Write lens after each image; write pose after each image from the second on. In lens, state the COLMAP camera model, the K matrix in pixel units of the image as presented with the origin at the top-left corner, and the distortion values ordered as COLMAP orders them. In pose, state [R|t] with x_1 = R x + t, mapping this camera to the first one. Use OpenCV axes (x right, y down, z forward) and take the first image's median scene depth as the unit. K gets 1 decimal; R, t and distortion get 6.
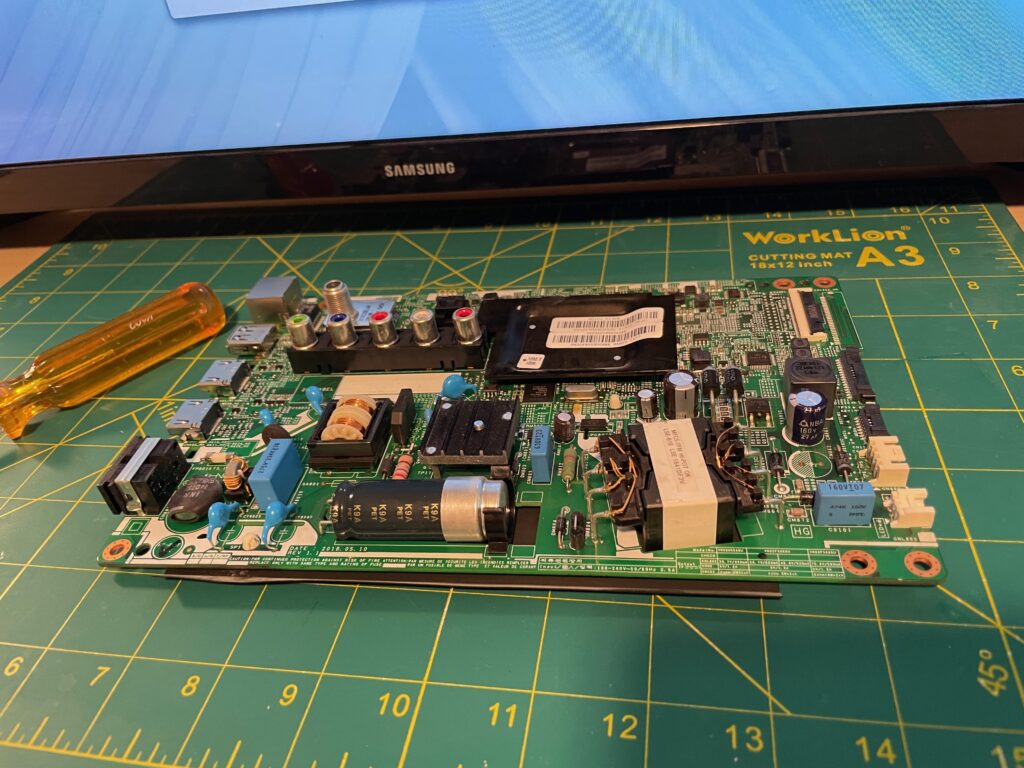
lens RADIAL K [[786.9, 0, 517.1], [0, 786.9, 378.7], [0, 0, 1]] dist [0.083253, -0.140322]
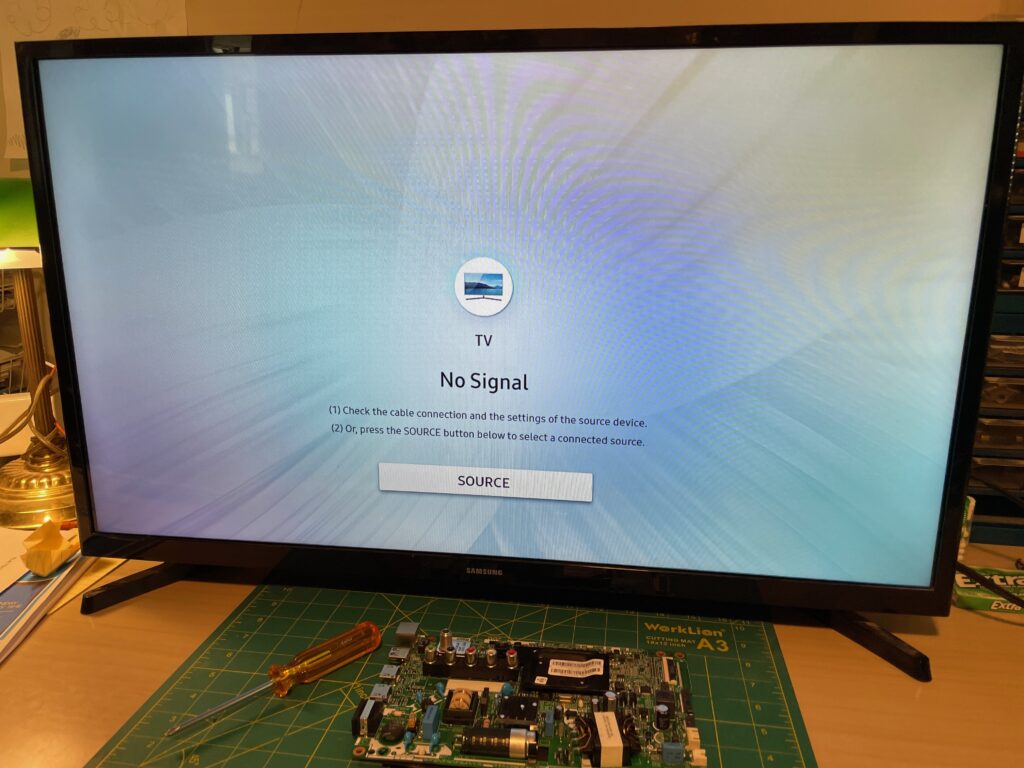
lens RADIAL K [[786.9, 0, 517.1], [0, 786.9, 378.7], [0, 0, 1]] dist [0.083253, -0.140322]
pose [[0.991064, 0.121591, 0.054849, -0.266870], [-0.090148, 0.913613, -0.396465, 0.090519], [-0.098317, 0.387978, 0.916410, -1.284938]]
